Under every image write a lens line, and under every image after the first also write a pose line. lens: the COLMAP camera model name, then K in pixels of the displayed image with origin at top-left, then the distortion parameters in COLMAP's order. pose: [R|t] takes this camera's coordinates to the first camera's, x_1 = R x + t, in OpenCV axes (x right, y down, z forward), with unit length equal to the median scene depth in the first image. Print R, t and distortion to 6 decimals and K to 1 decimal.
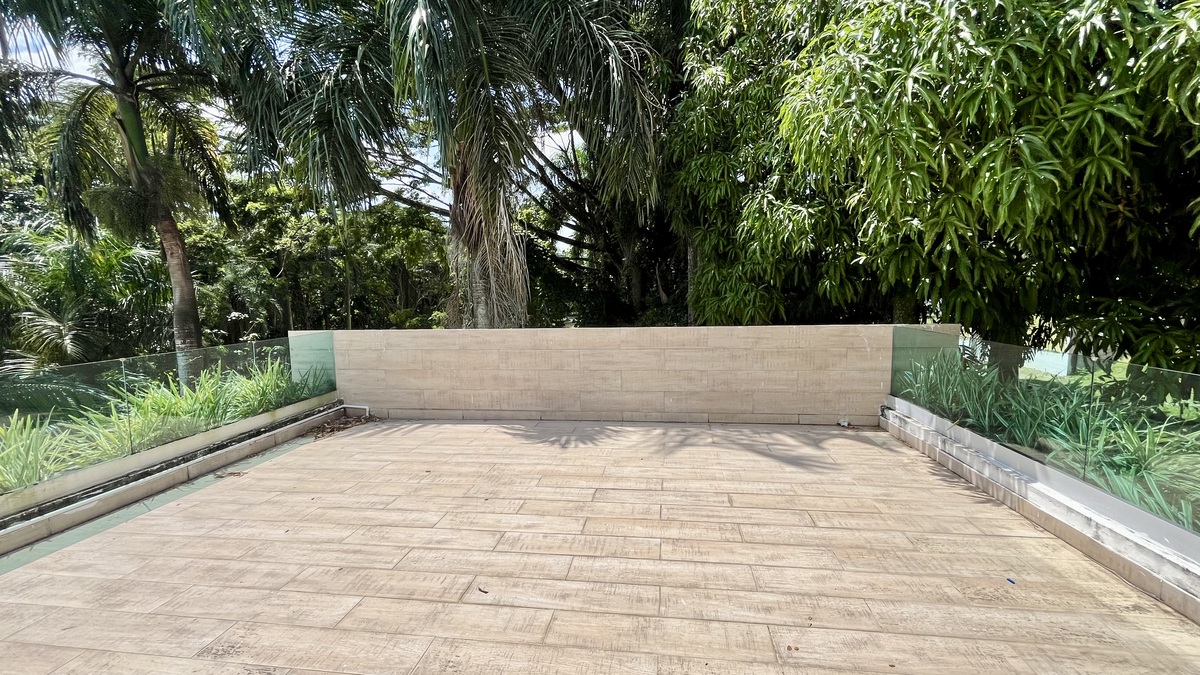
lens RADIAL K [[490.8, 0, 607.5], [0, 490.8, 336.3], [0, 0, 1]] dist [-0.000392, -0.000618]
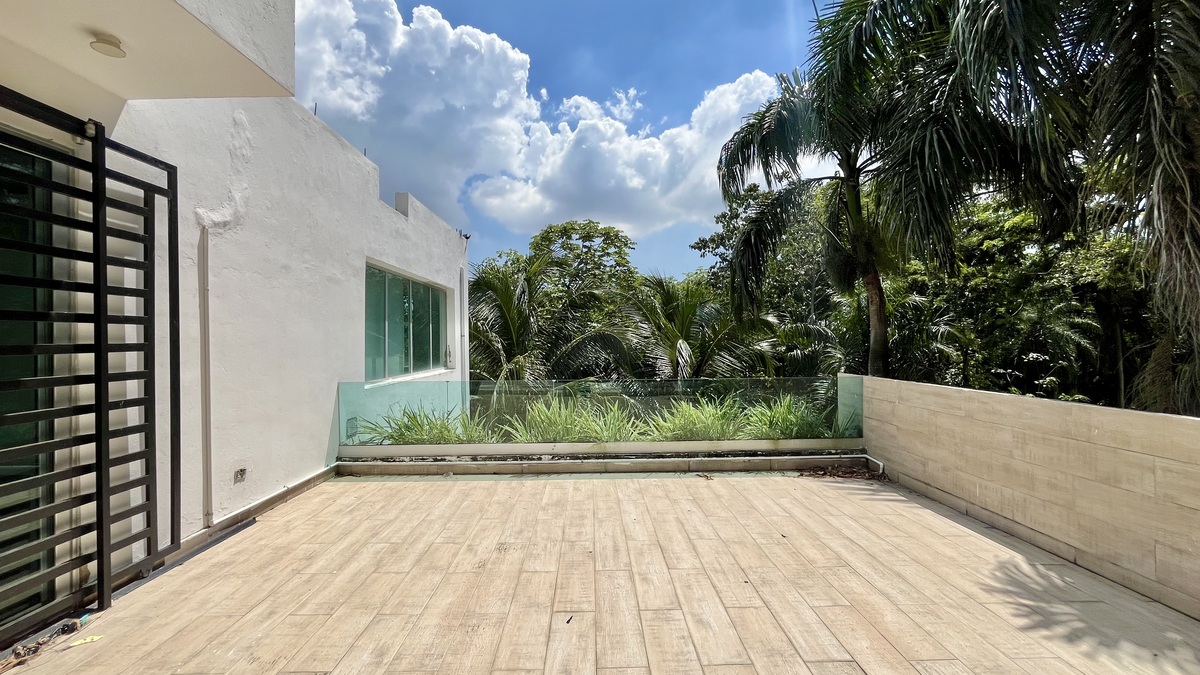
lens RADIAL K [[490.8, 0, 607.5], [0, 490.8, 340.4], [0, 0, 1]] dist [-0.000392, -0.000618]
pose [[0.168408, 0.017592, -0.985560, 0.404924], [-0.087442, 0.996166, 0.002840, -0.051990], [0.981831, 0.085702, 0.169301, 0.421478]]
